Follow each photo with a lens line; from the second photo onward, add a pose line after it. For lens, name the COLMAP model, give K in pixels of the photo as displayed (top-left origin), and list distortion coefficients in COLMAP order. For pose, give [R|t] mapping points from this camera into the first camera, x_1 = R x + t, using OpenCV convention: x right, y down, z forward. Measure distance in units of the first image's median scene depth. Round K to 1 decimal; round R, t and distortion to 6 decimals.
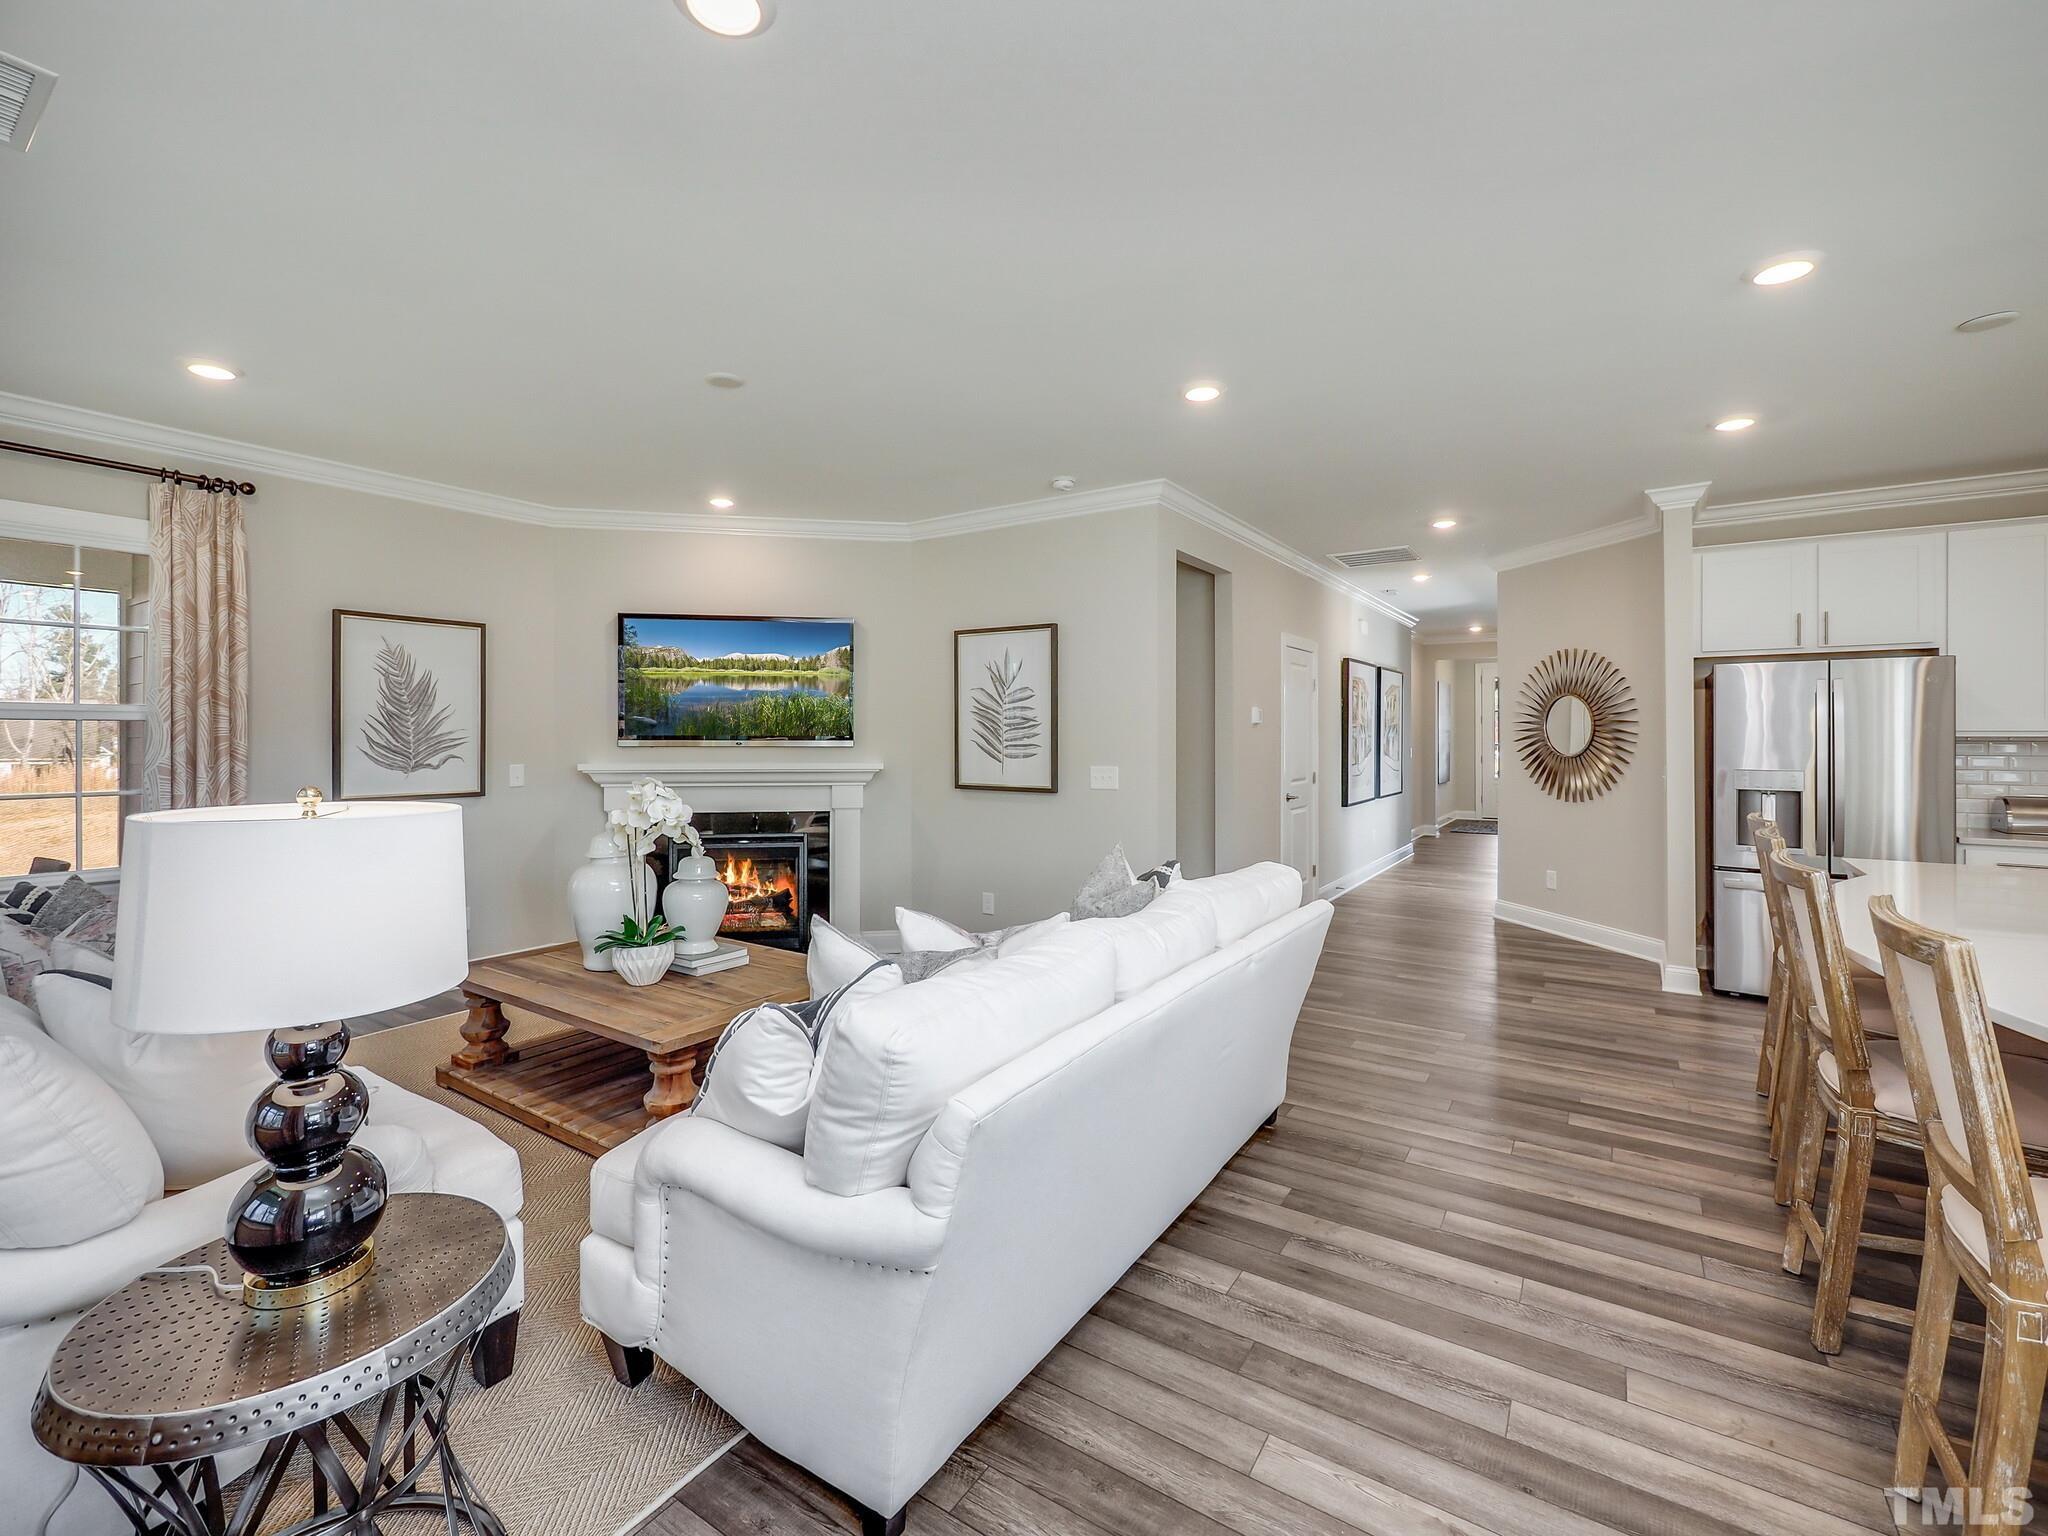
lens RADIAL K [[918.0, 0, 999.4], [0, 918.0, 757.5], [0, 0, 1]] dist [0.004375, -0.001663]
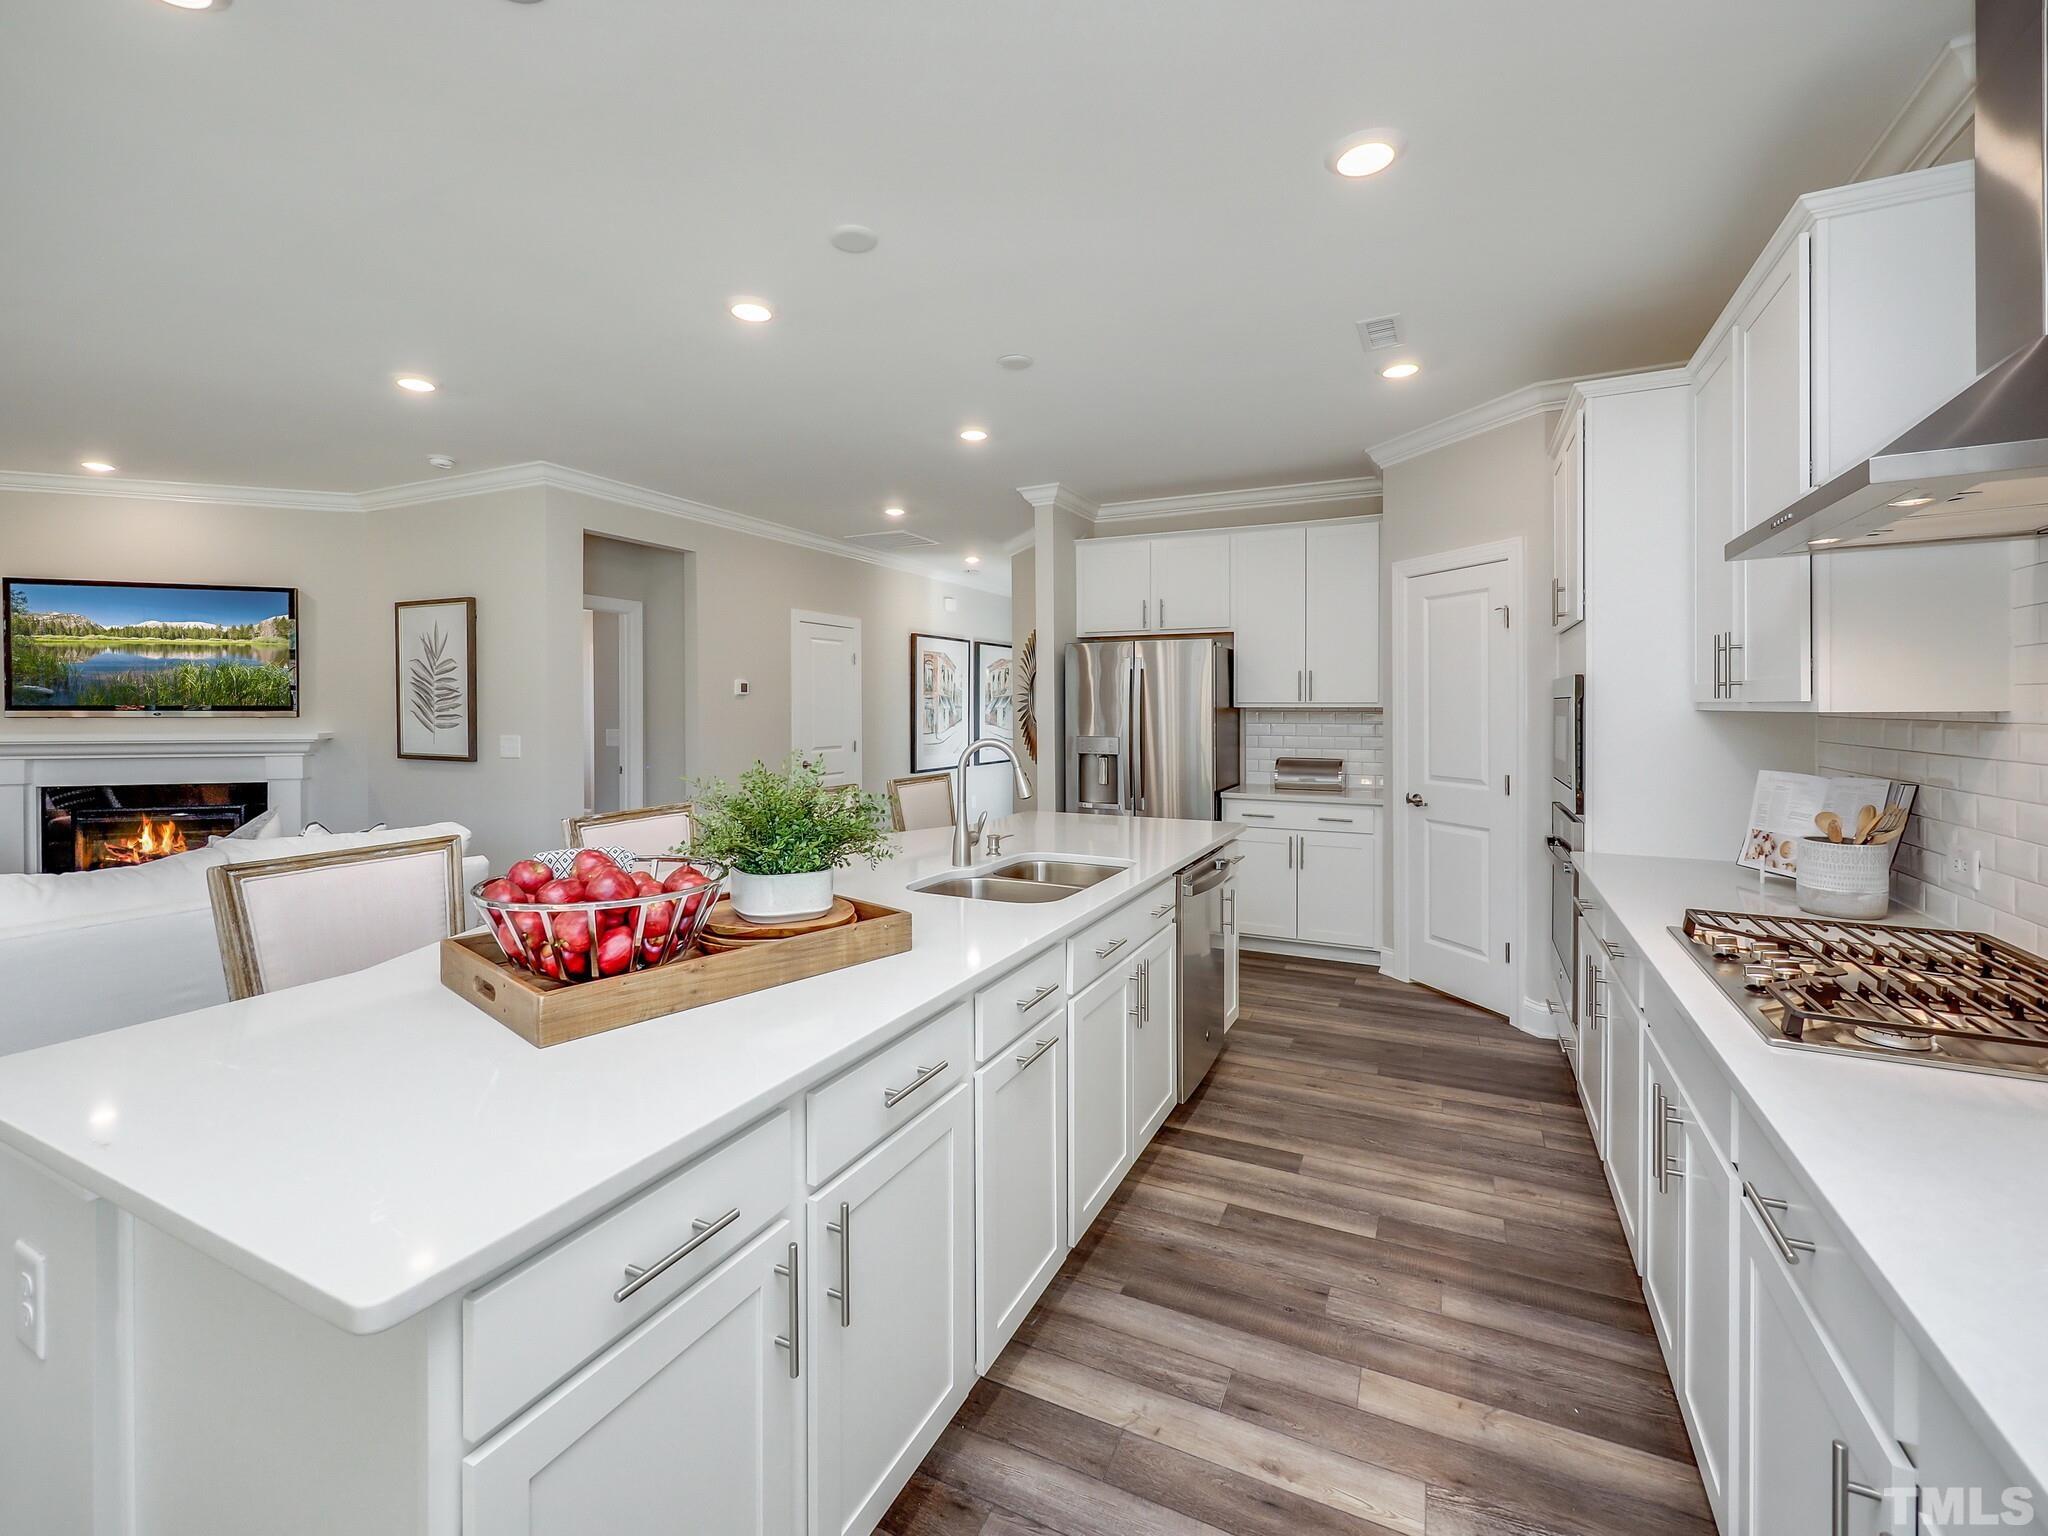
lens RADIAL K [[918.0, 0, 994.2], [0, 918.0, 728.4], [0, 0, 1]] dist [0.004375, -0.001663]
pose [[0.990656, -0.001766, 0.136372, 0.475375], [0.001578, 0.999998, 0.001488, 0.000814], [-0.136374, -0.001259, 0.990657, -0.095946]]
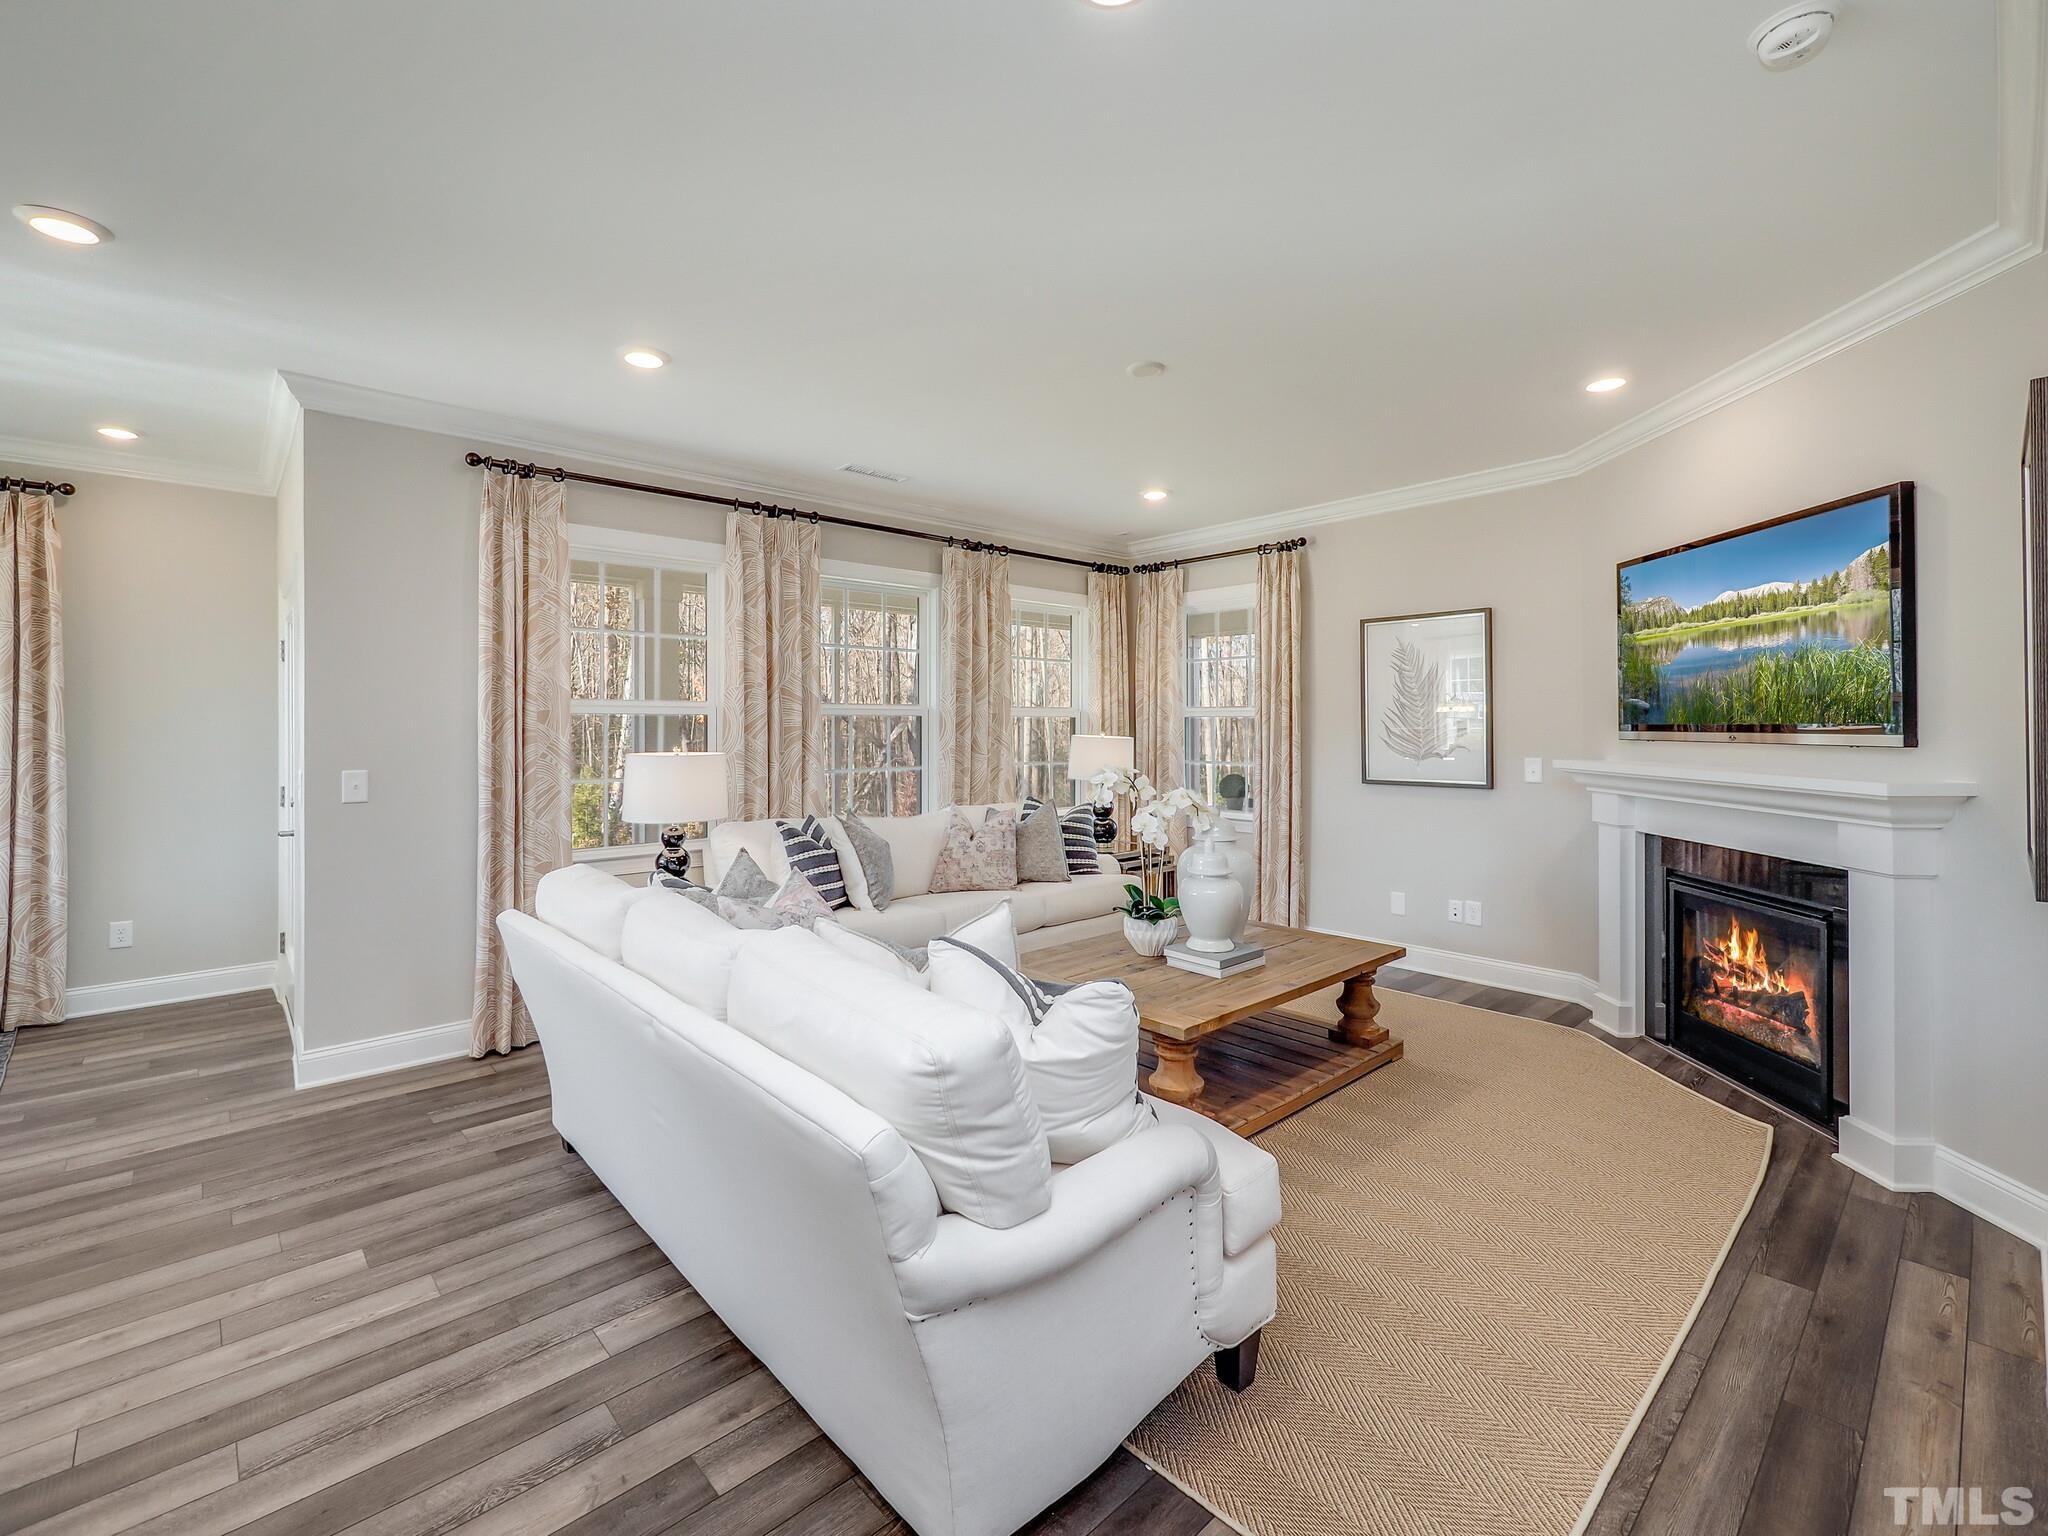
lens RADIAL K [[918.0, 0, 1013.1], [0, 918.0, 717.8], [0, 0, 1]] dist [0.004375, -0.001663]
pose [[-0.244271, -0.006306, -0.969686, 0.445269], [-0.020686, 0.999785, -0.001290, -0.017343], [0.969486, 0.019744, -0.244349, 0.691947]]
